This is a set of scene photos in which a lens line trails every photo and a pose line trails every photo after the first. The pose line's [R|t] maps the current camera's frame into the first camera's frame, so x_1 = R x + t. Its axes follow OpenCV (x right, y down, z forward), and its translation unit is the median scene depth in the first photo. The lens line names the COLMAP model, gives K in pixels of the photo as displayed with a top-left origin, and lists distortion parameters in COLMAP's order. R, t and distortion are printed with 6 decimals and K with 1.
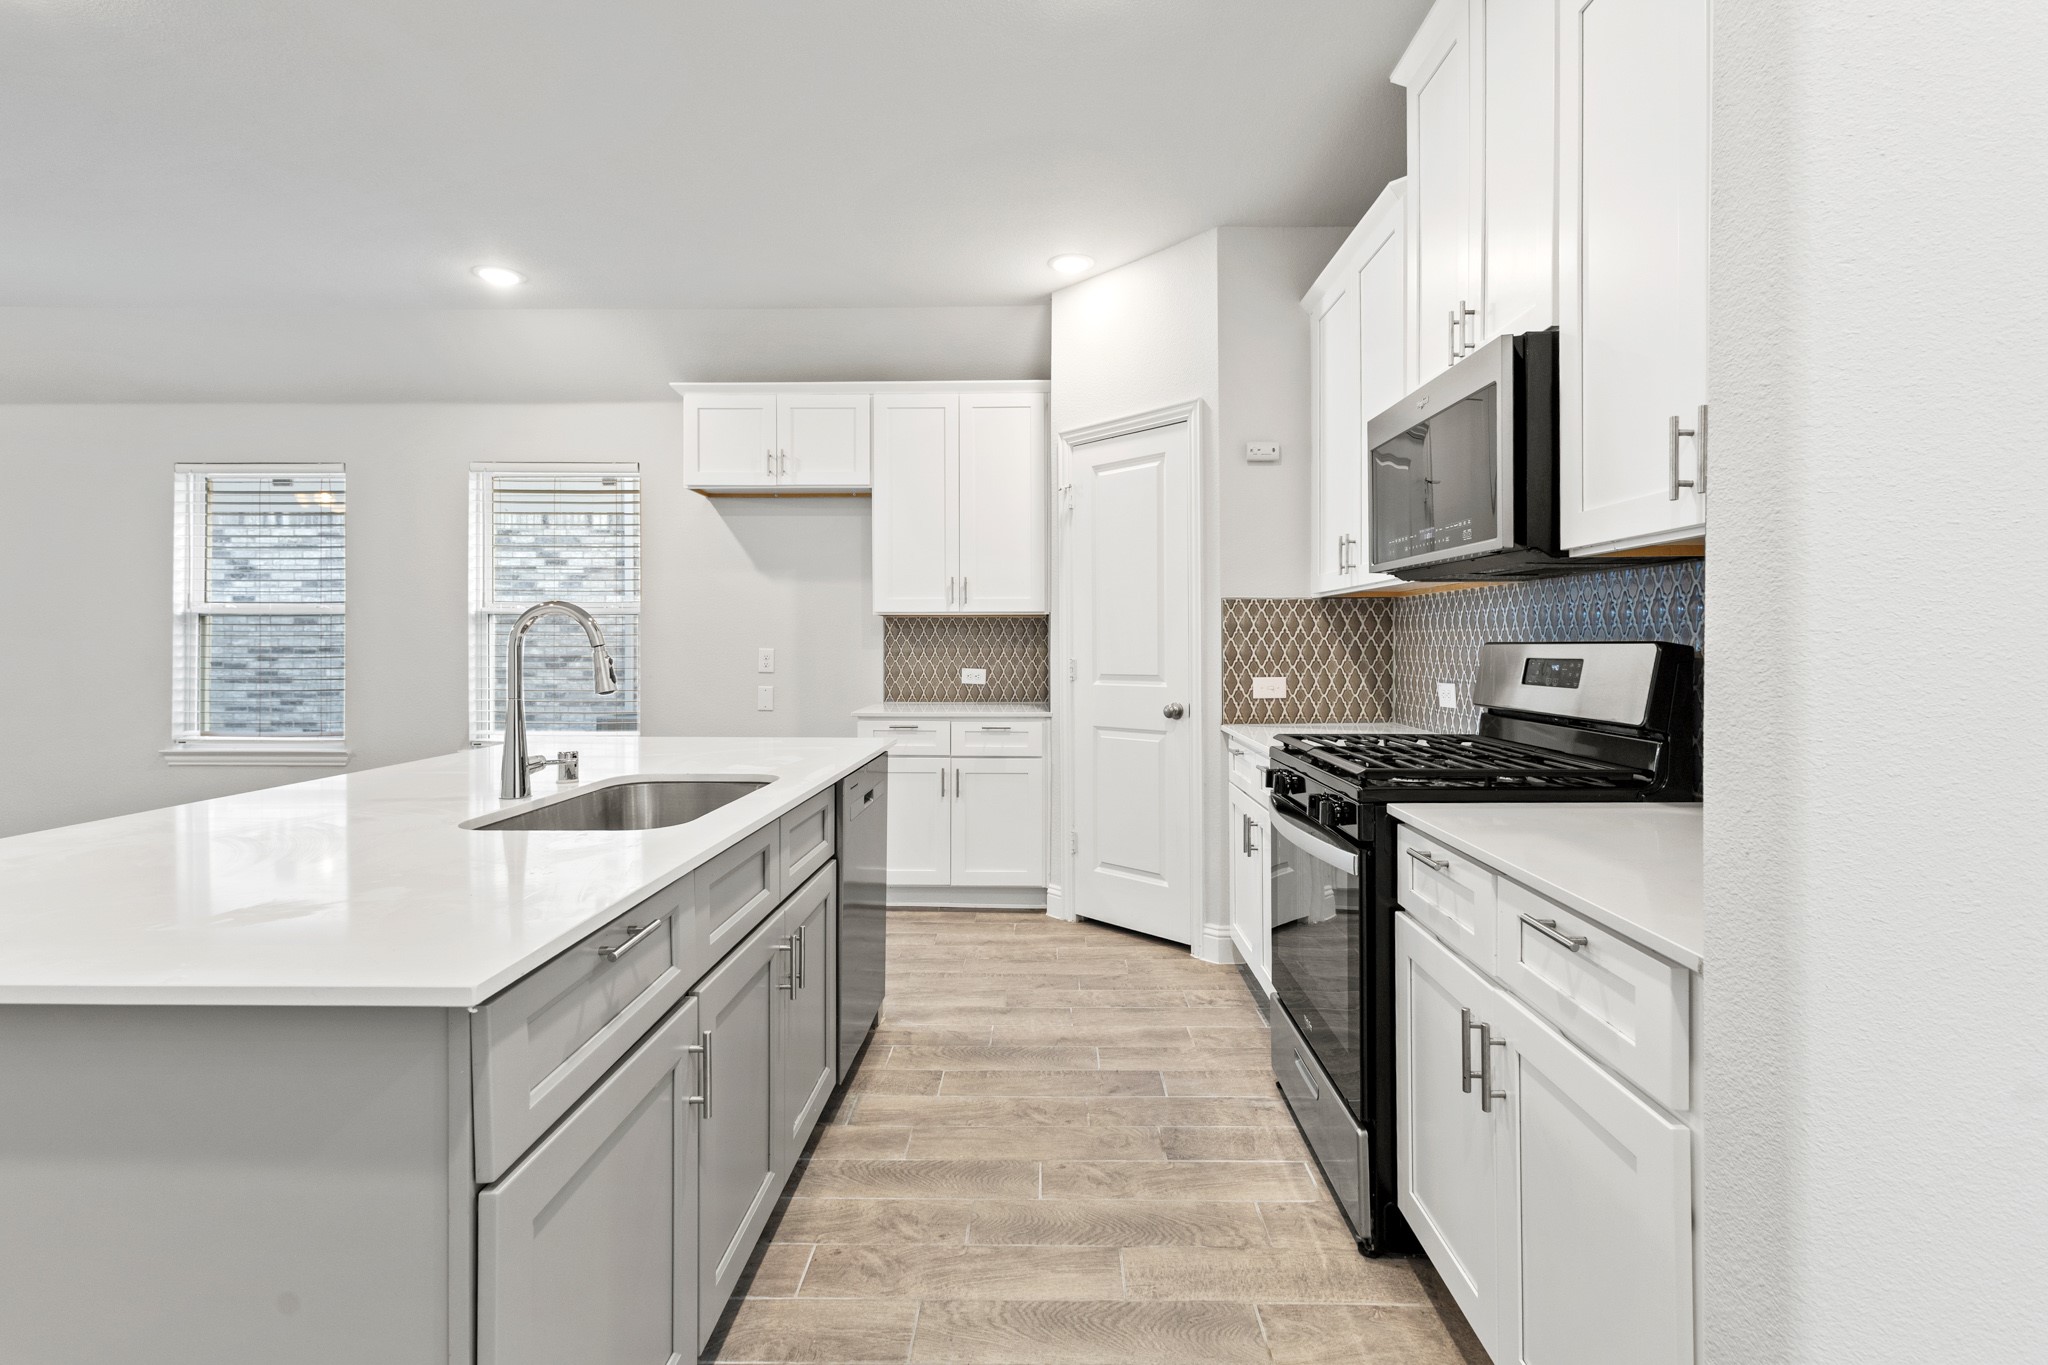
lens RADIAL K [[953.5, 0, 1017.5], [0, 953.5, 648.1], [0, 0, 1]] dist [0.008439, -0.003423]
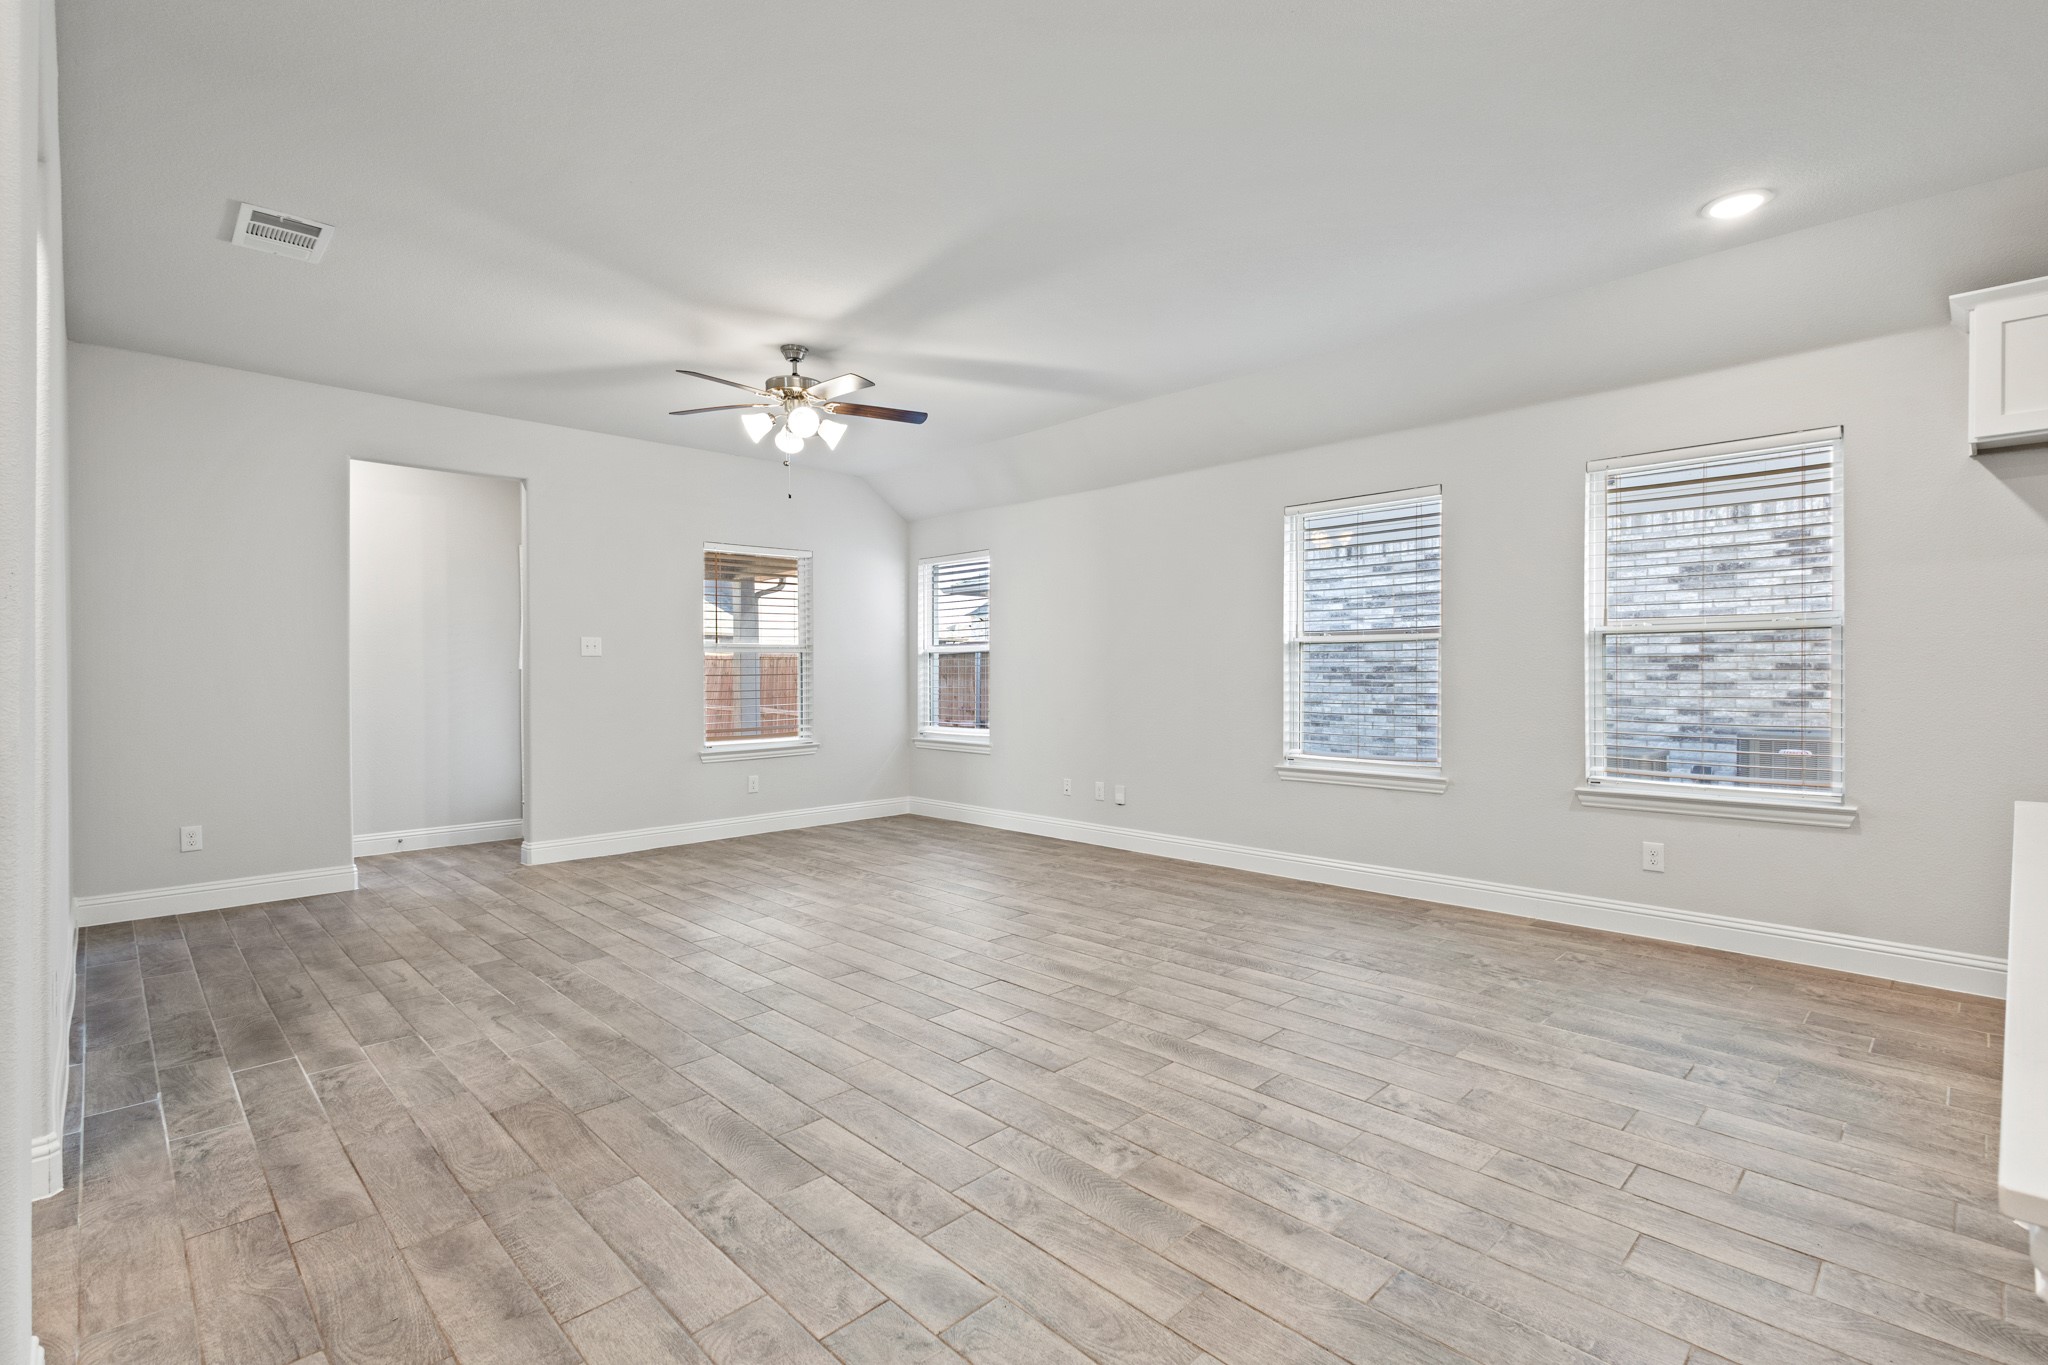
lens RADIAL K [[953.5, 0, 1026.8], [0, 953.5, 687.0], [0, 0, 1]] dist [0.008439, -0.003423]
pose [[0.707075, 0.006719, -0.707107, -0.339050], [0.003060, 0.999916, 0.012561, 0.000414], [0.707132, -0.011046, 0.706995, 0.009561]]
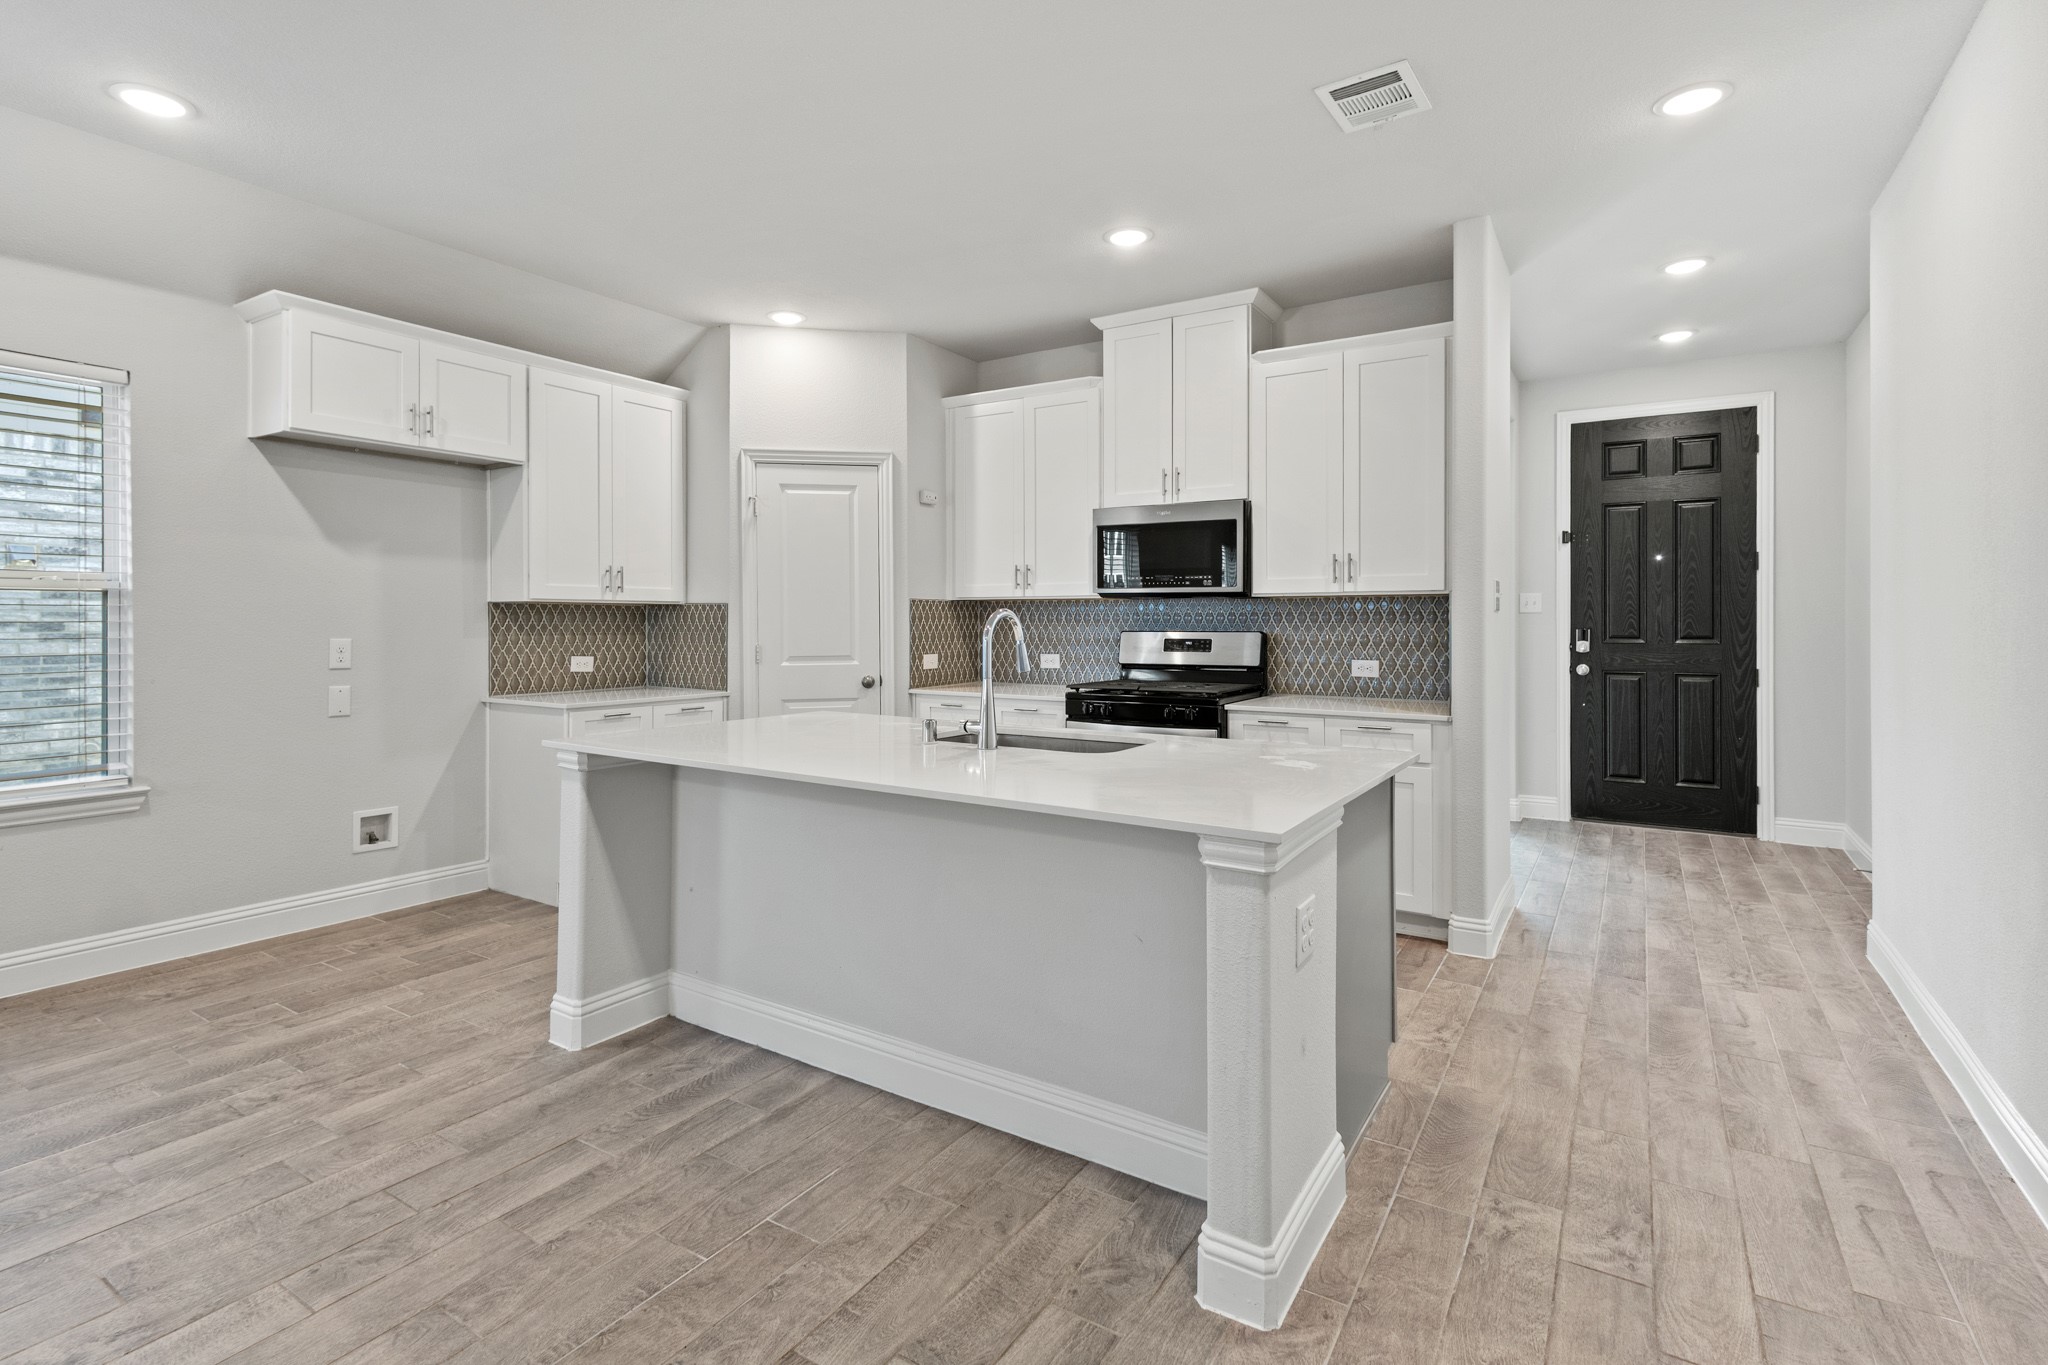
lens RADIAL K [[953.5, 0, 1048.1], [0, 953.5, 629.4], [0, 0, 1]] dist [0.008439, -0.003423]
pose [[0.511781, -0.005907, 0.859096, -0.699260], [0.002562, 0.999982, 0.005349, -0.011196], [-0.859112, -0.000537, 0.511787, 0.082809]]
